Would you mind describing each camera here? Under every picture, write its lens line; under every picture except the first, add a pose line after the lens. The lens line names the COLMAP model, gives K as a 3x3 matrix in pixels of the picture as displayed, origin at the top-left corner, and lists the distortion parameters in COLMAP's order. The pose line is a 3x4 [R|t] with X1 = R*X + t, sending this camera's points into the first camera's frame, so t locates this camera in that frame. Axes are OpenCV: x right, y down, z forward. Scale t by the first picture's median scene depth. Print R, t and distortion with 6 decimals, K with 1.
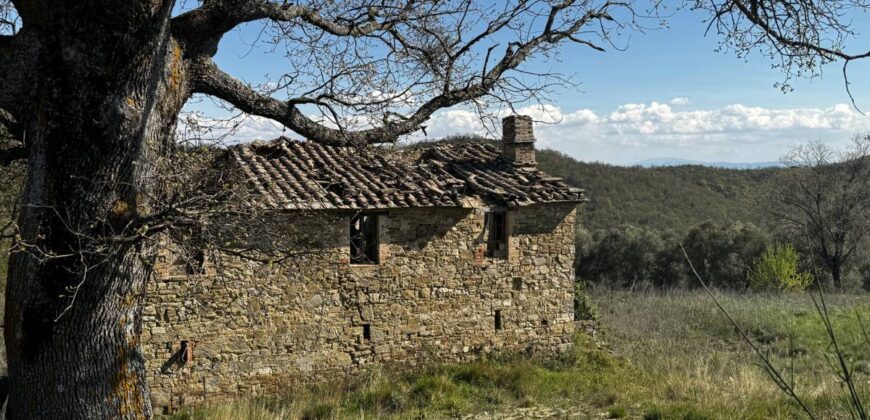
lens RADIAL K [[801.2, 0, 433.6], [0, 801.2, 207.8], [0, 0, 1]] dist [0.093502, 0.000000]
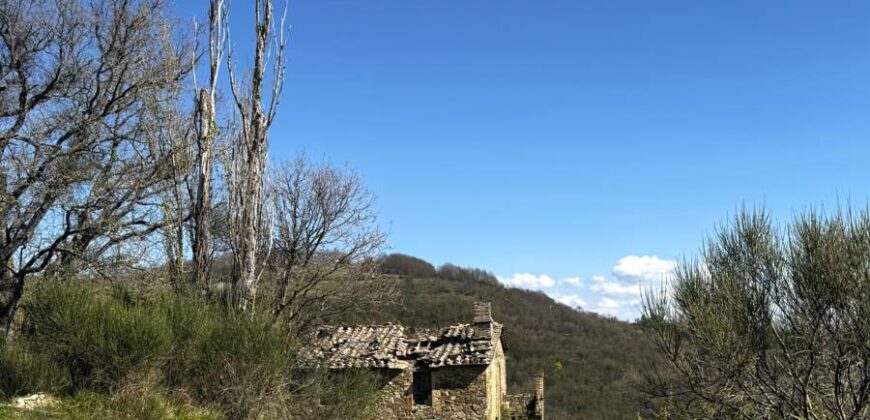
lens RADIAL K [[1030.2, 0, 432.9], [0, 1030.2, 206.7], [0, 0, 1]] dist [0.139179, 0.000000]
pose [[0.846048, -0.086160, -0.526099, 1.157222], [-0.012871, 0.983264, -0.181730, 0.053518], [0.532952, 0.160523, 0.830779, -0.622352]]
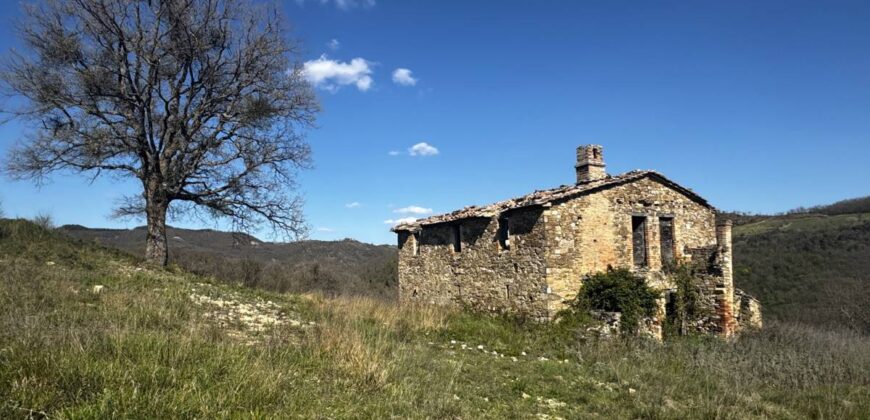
lens RADIAL K [[518.5, 0, 428.3], [0, 518.5, 207.6], [0, 0, 1]] dist [-0.003936, 0.001731]
pose [[0.060723, -0.116600, -0.991321, 1.083818], [-0.039058, 0.992115, -0.119086, 0.110981], [0.997390, 0.045951, 0.055690, 0.840631]]
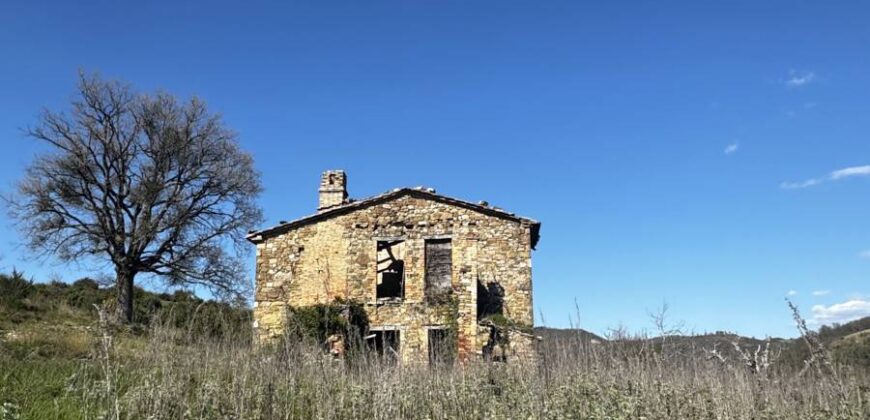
lens RADIAL K [[623.0, 0, 436.1], [0, 623.0, 212.5], [0, 0, 1]] dist [-0.026206, 0.010589]
pose [[-0.486891, -0.216916, -0.846100, 0.974843], [-0.029864, 0.972241, -0.232069, 0.190604], [0.872952, -0.087725, -0.479853, 1.913403]]
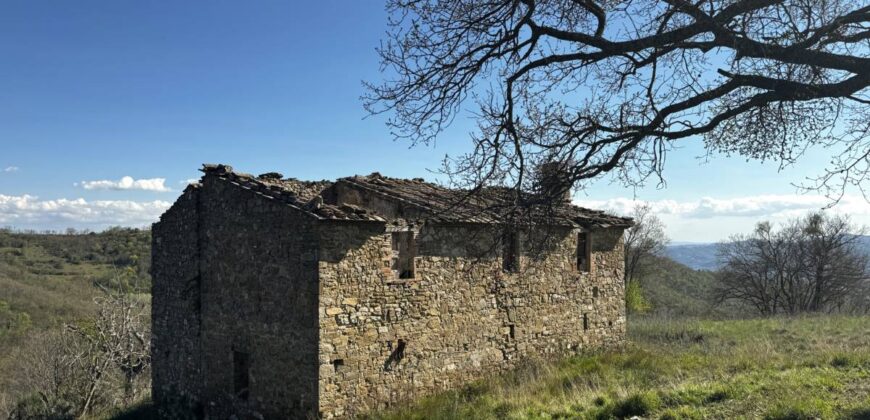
lens RADIAL K [[678.3, 0, 430.6], [0, 678.3, 202.1], [0, 0, 1]] dist [0.084229, -0.168885]
pose [[0.943077, 0.017629, 0.332106, -0.517874], [0.021049, 0.993428, -0.112506, 0.074920], [-0.331907, 0.113093, 0.936508, 0.090009]]
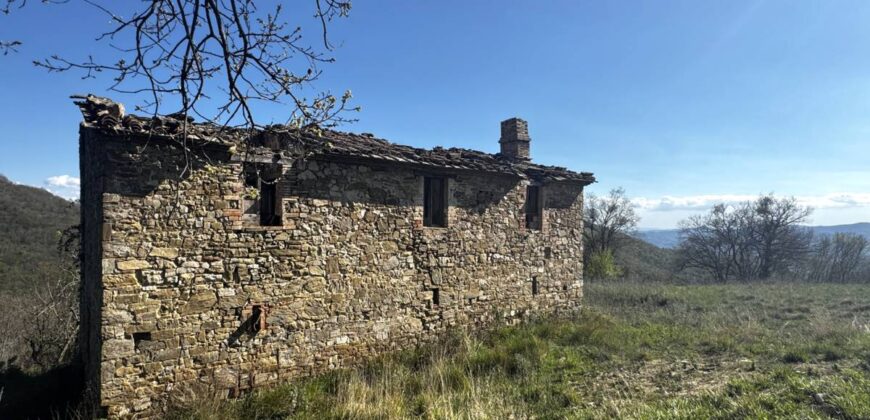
lens RADIAL K [[475.6, 0, 435.1], [0, 475.6, 210.8], [0, 0, 1]] dist [-0.016906, 0.002001]
pose [[0.965713, 0.017086, 0.259051, -0.231520], [0.005874, 0.996139, -0.087599, 0.099600], [-0.259547, 0.086117, 0.961883, 0.428741]]
